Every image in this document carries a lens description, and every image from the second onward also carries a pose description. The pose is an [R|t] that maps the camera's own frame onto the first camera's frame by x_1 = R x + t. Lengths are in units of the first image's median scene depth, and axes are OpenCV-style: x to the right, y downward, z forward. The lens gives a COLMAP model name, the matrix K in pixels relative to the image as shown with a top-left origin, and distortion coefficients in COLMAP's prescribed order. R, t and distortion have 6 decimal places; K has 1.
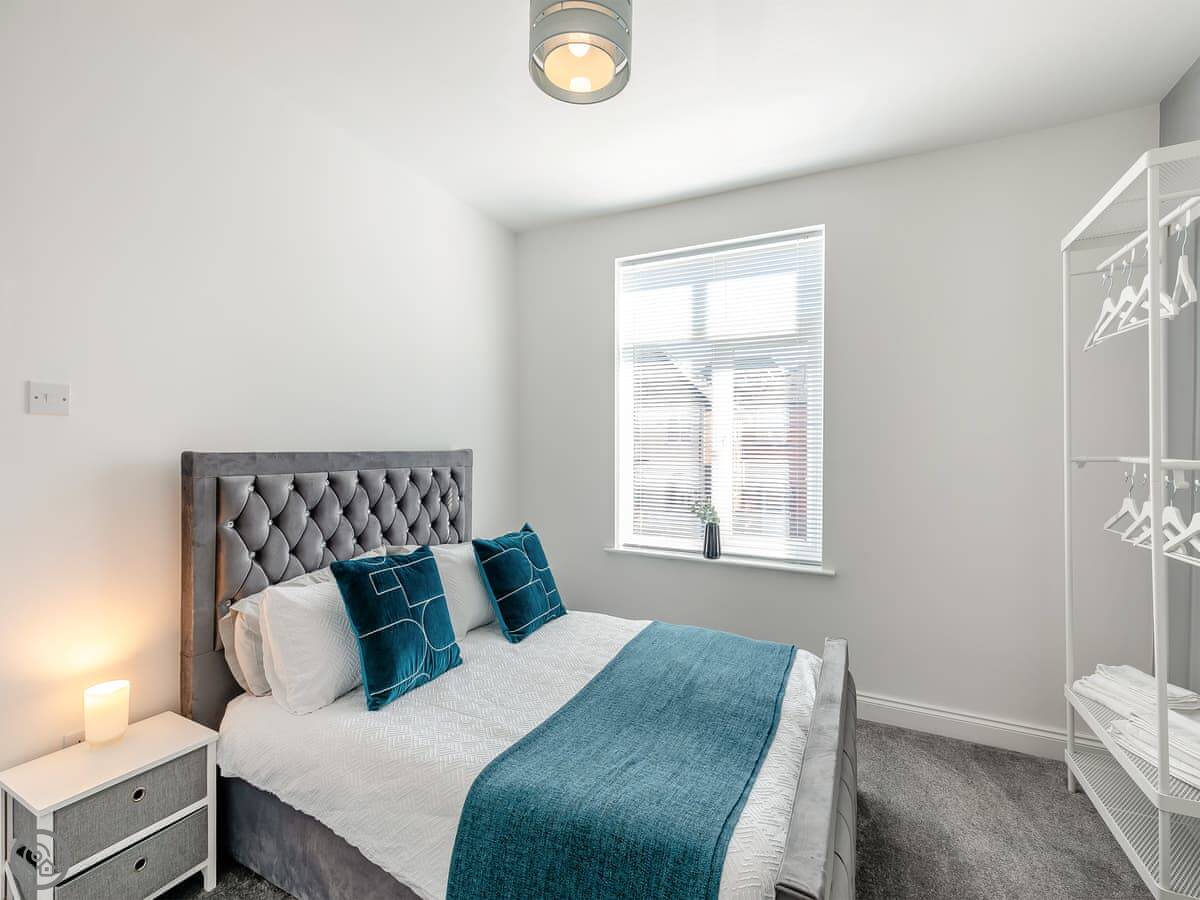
lens RADIAL K [[555.9, 0, 593.7], [0, 555.9, 446.4], [0, 0, 1]] dist [0.011827, -0.000560]
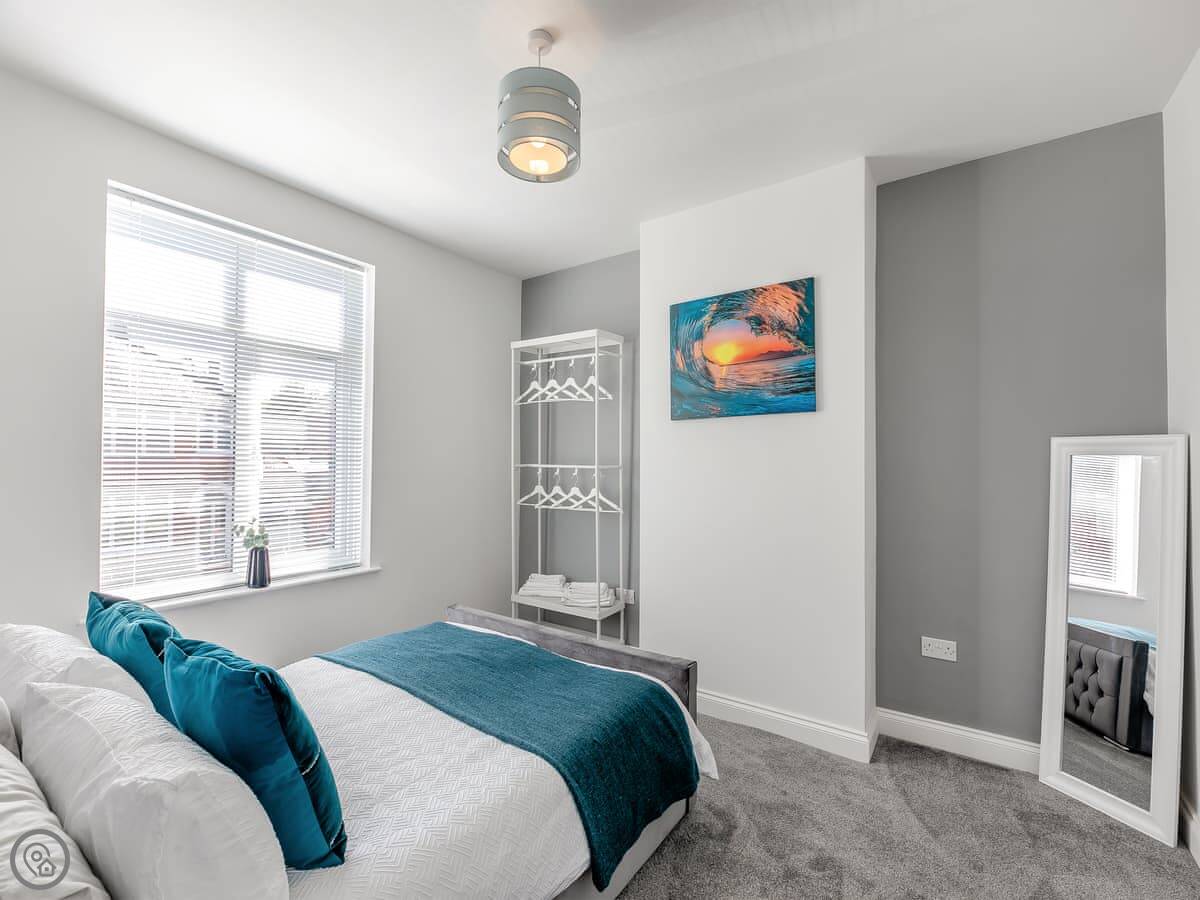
lens RADIAL K [[578.8, 0, 600.0], [0, 578.8, 450.0], [0, 0, 1]] dist [-0.000989, -0.000226]
pose [[0.095607, 0.010305, 0.995366, -0.657500], [-0.007080, 0.999928, -0.009672, -0.010182], [-0.995394, -0.006123, 0.095673, 0.384011]]
